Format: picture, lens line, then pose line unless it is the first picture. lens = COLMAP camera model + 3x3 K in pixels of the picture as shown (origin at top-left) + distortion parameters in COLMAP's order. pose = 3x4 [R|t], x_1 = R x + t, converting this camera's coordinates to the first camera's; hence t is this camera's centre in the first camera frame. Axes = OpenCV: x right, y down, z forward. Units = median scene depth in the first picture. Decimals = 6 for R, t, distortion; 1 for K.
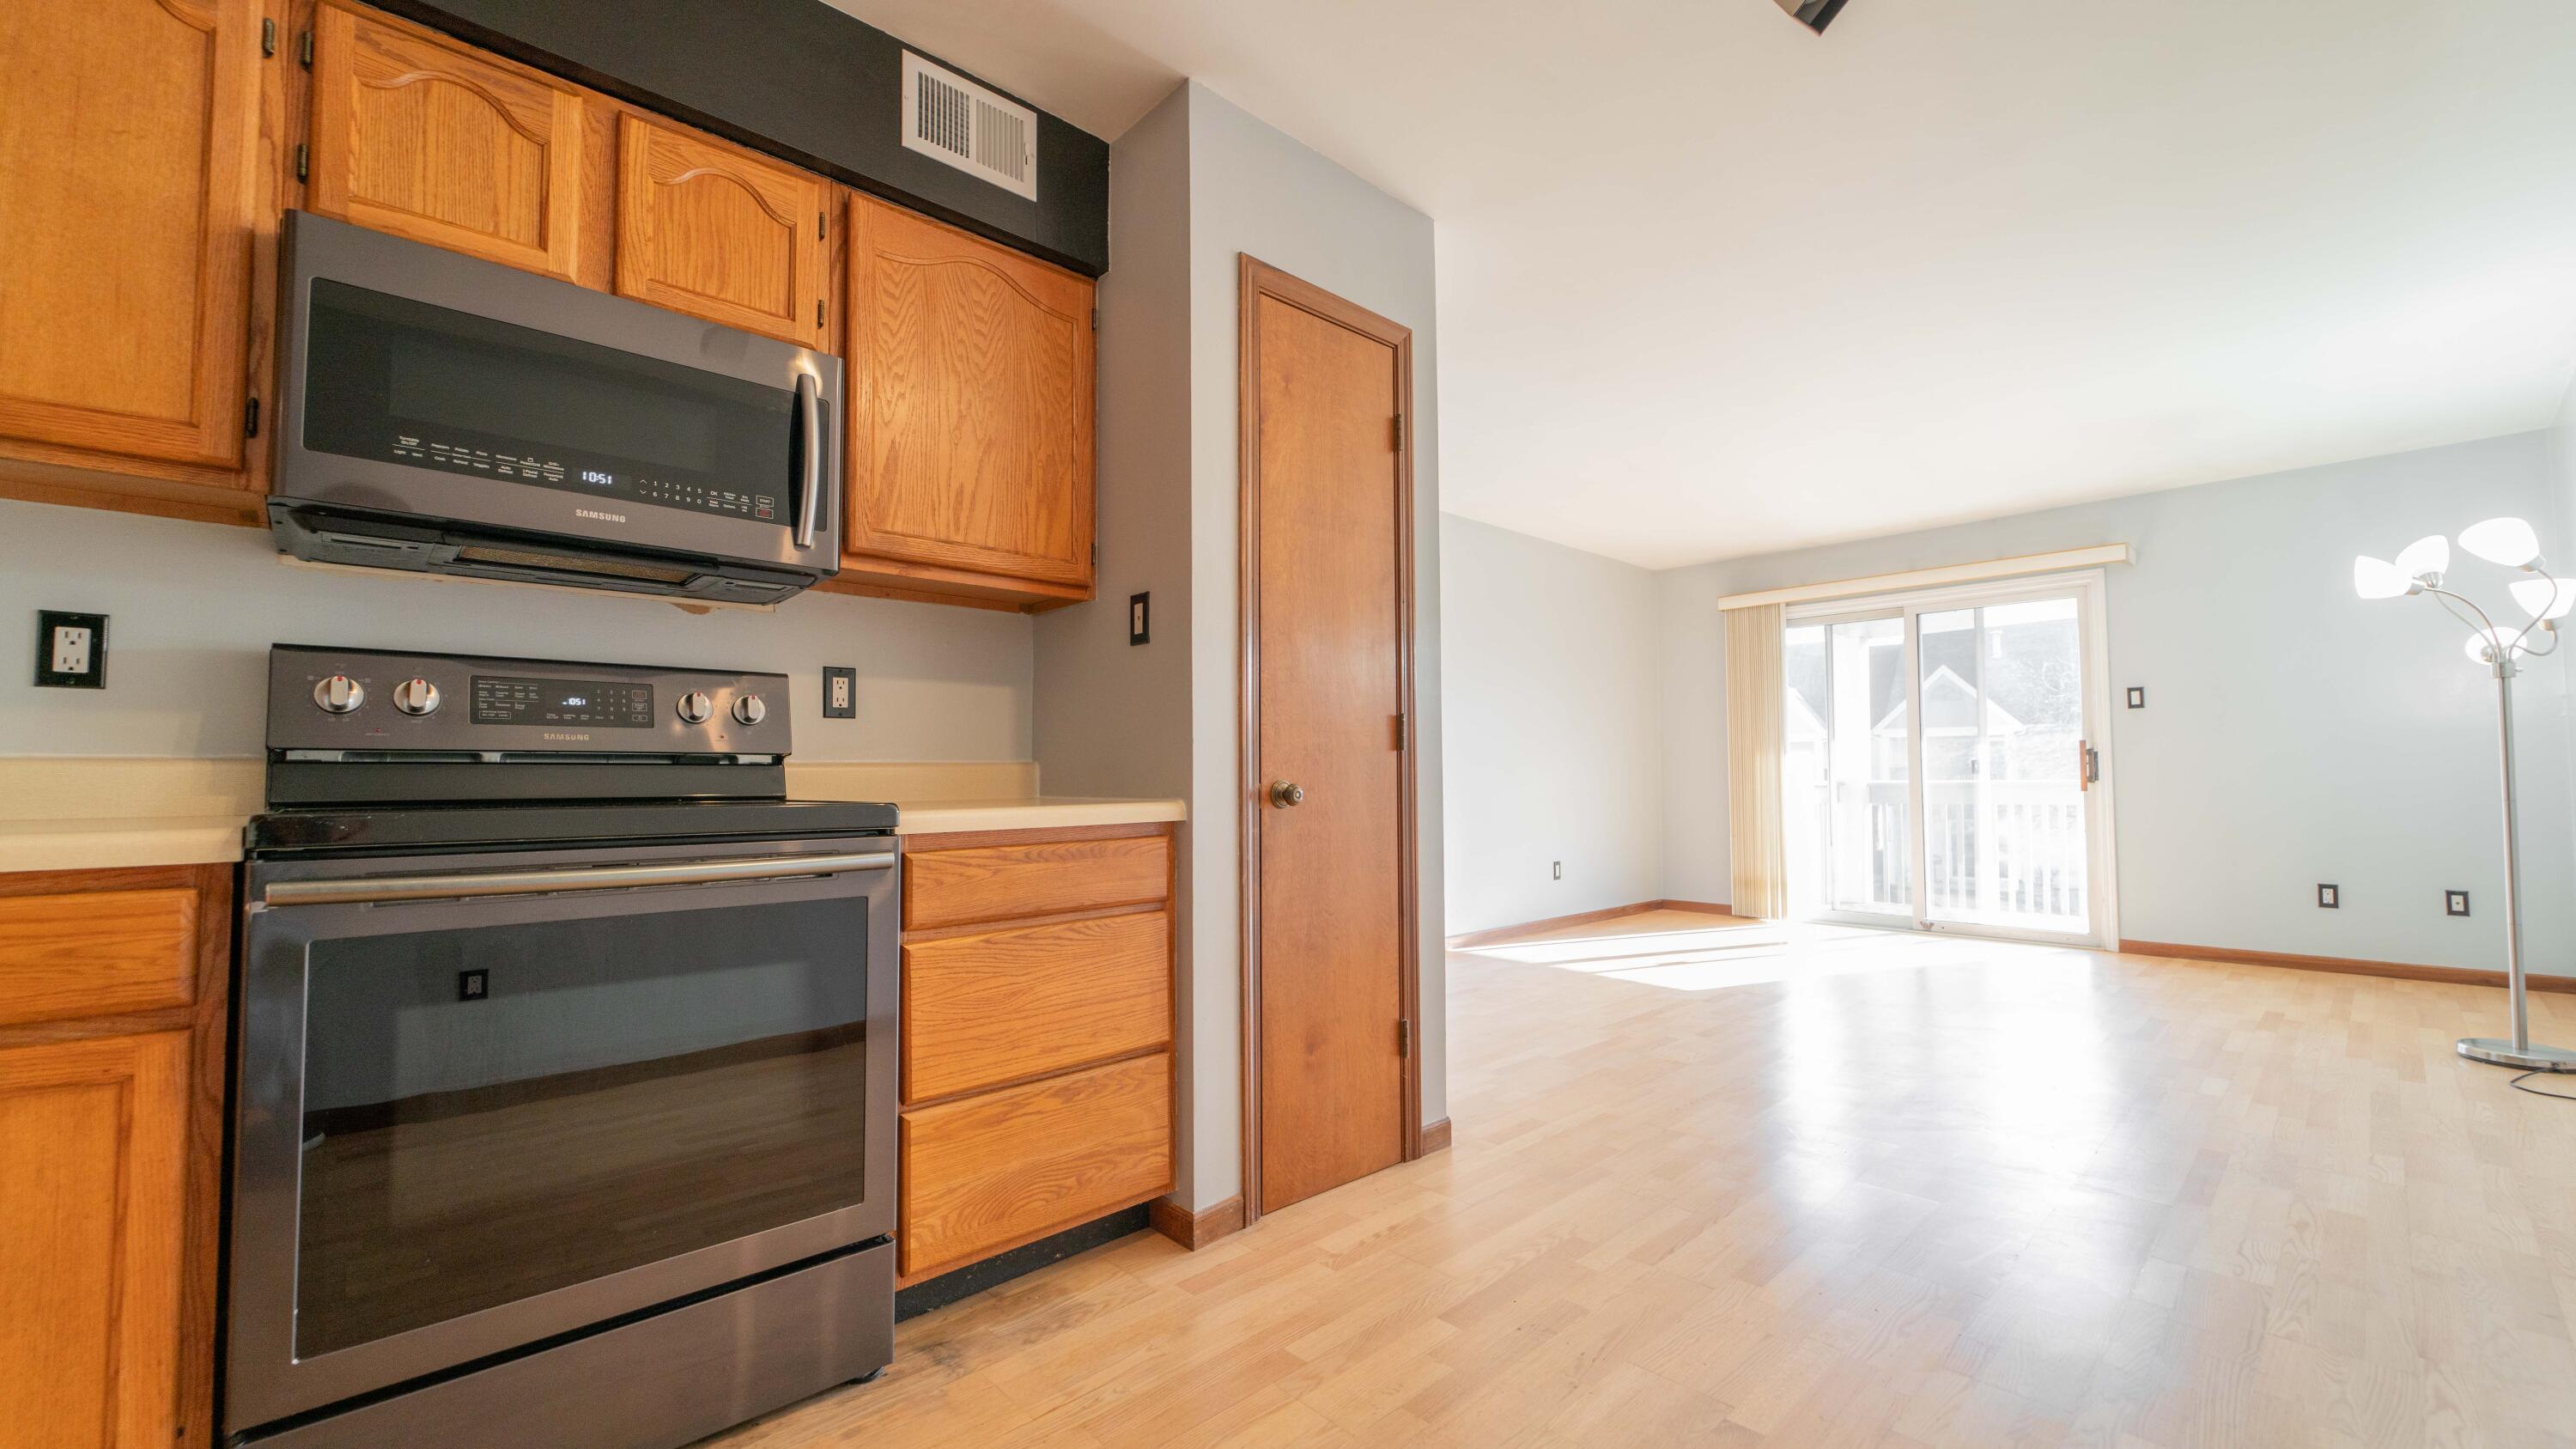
lens RADIAL K [[1023.2, 0, 1290.3], [0, 1023.2, 733.5], [0, 0, 1]] dist [-0.000859, -0.000733]
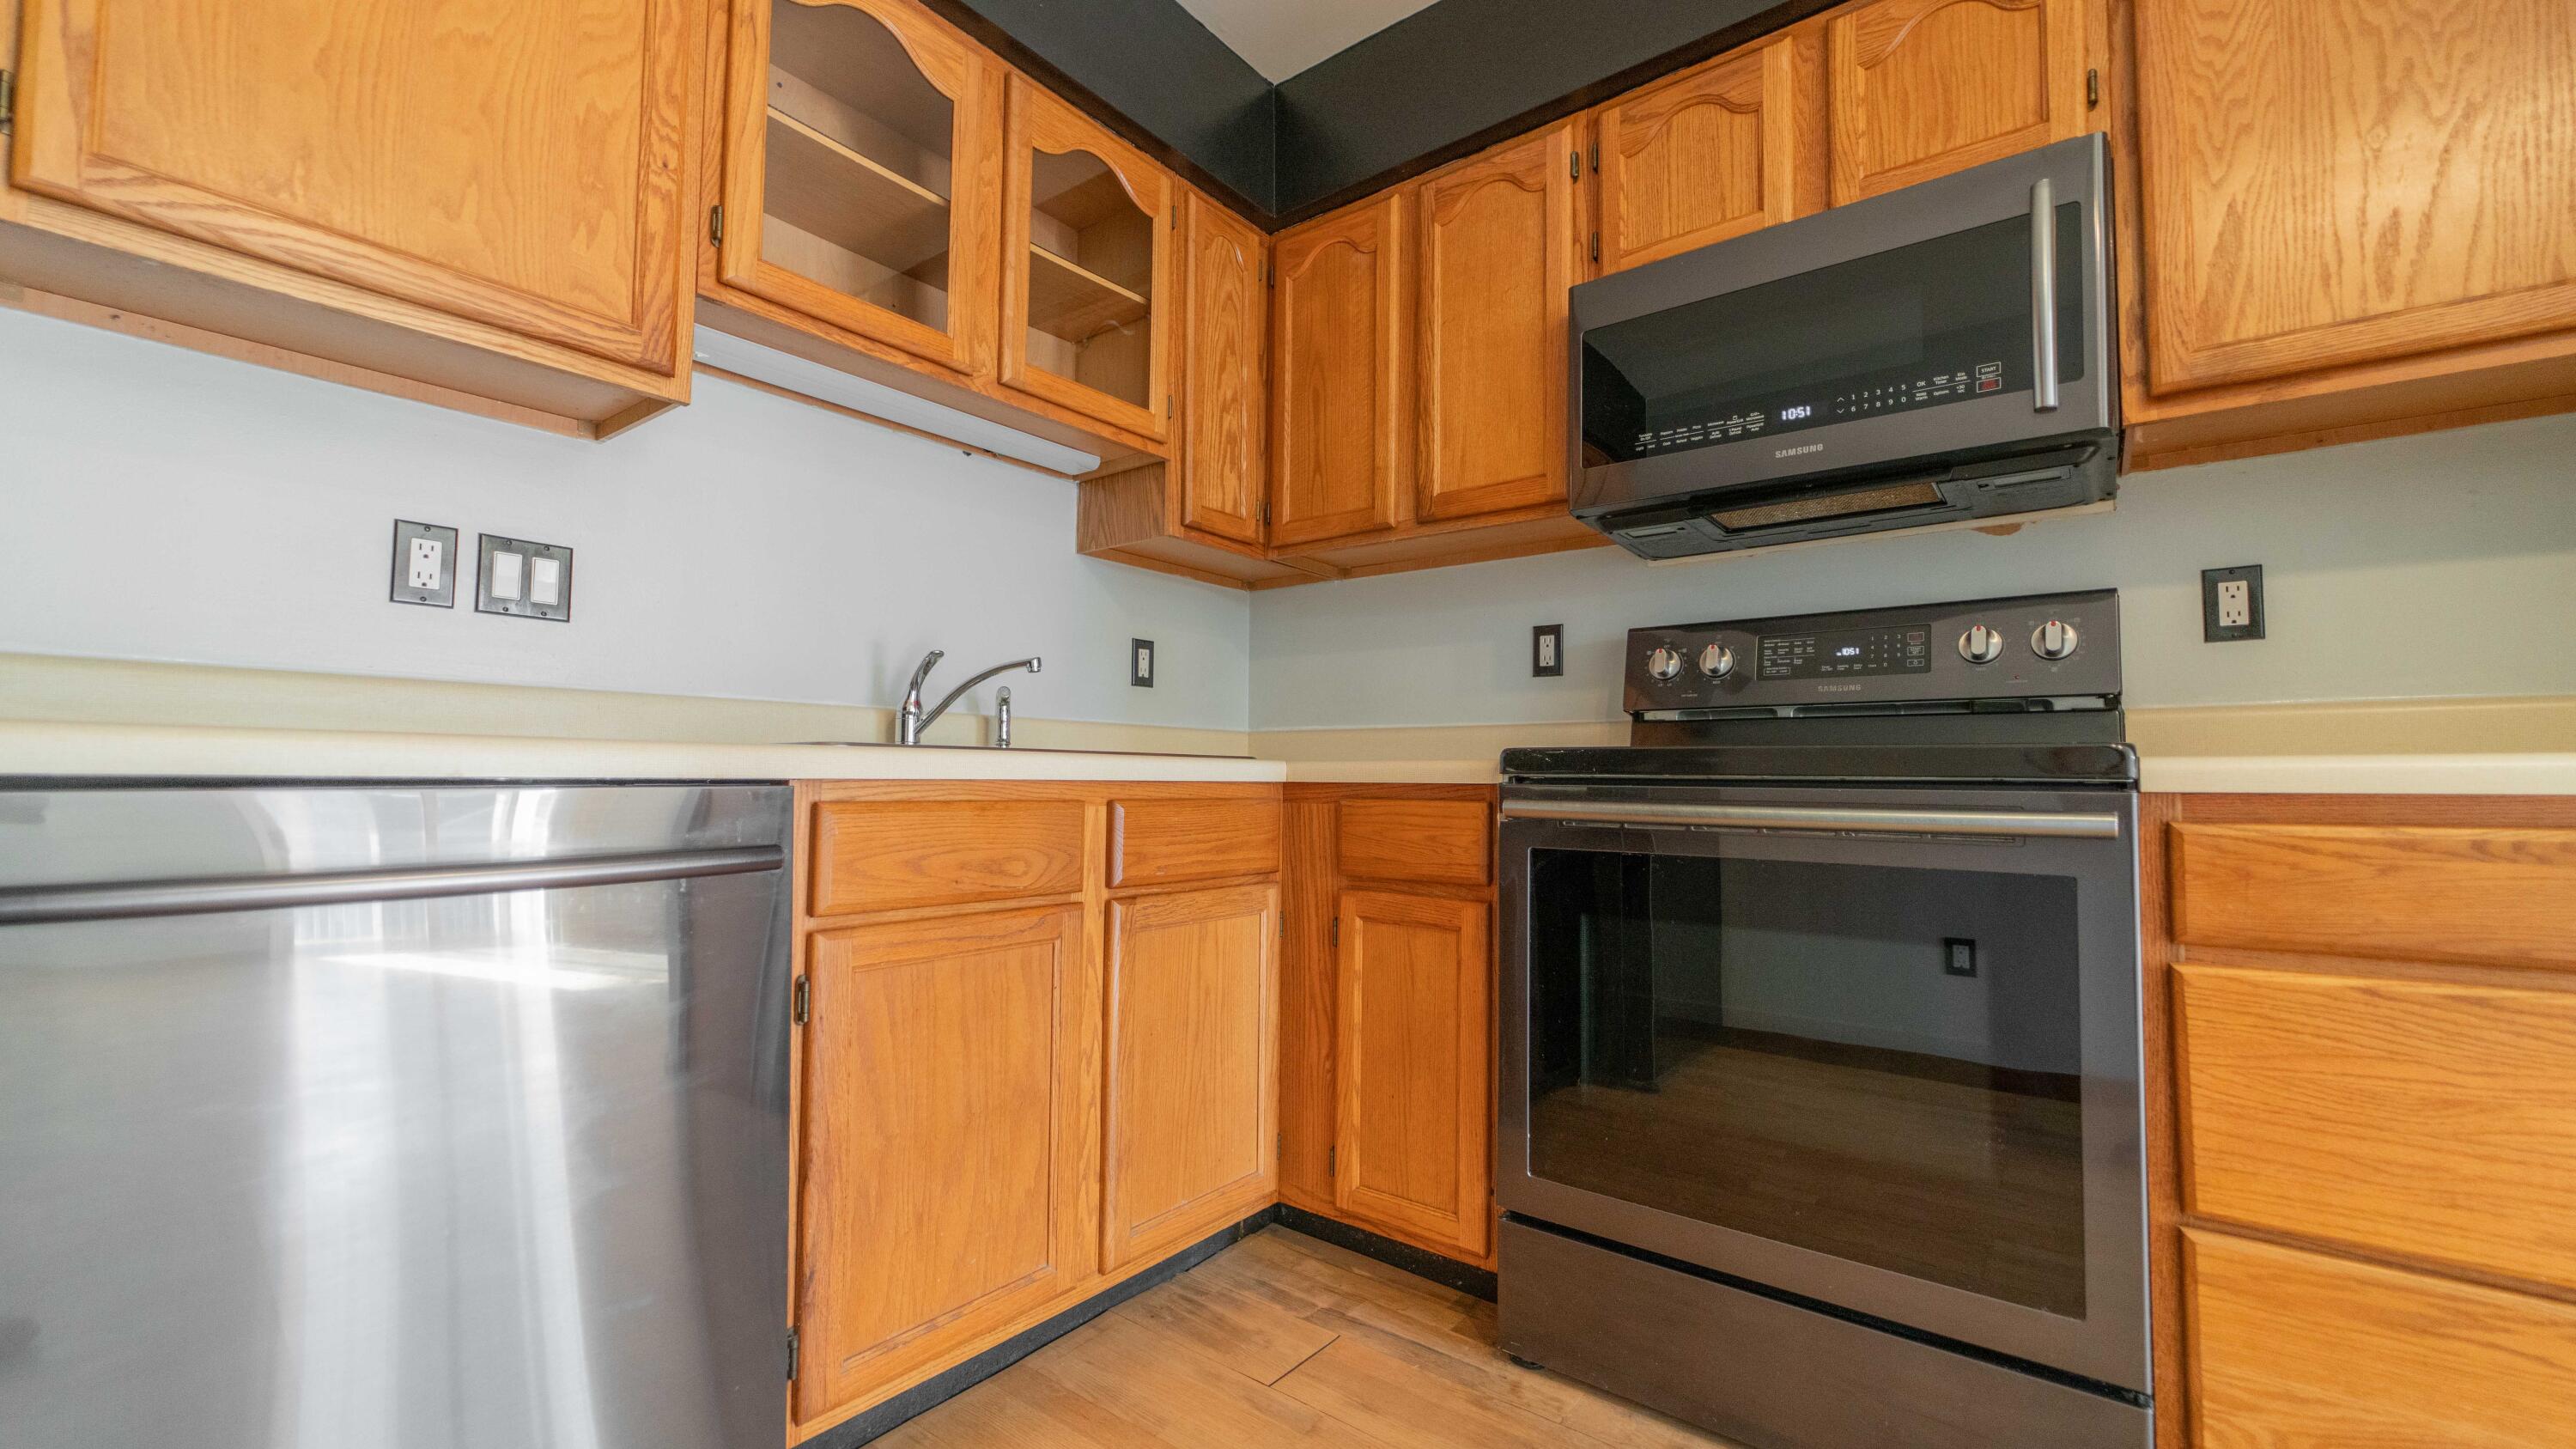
lens RADIAL K [[1023.2, 0, 1290.3], [0, 1023.2, 733.5], [0, 0, 1]] dist [-0.000859, -0.000733]
pose [[0.155508, -0.035901, -0.987182, 0.177088], [0.033823, 0.998947, -0.031001, 0.061544], [0.987255, -0.028568, 0.156559, 0.346760]]
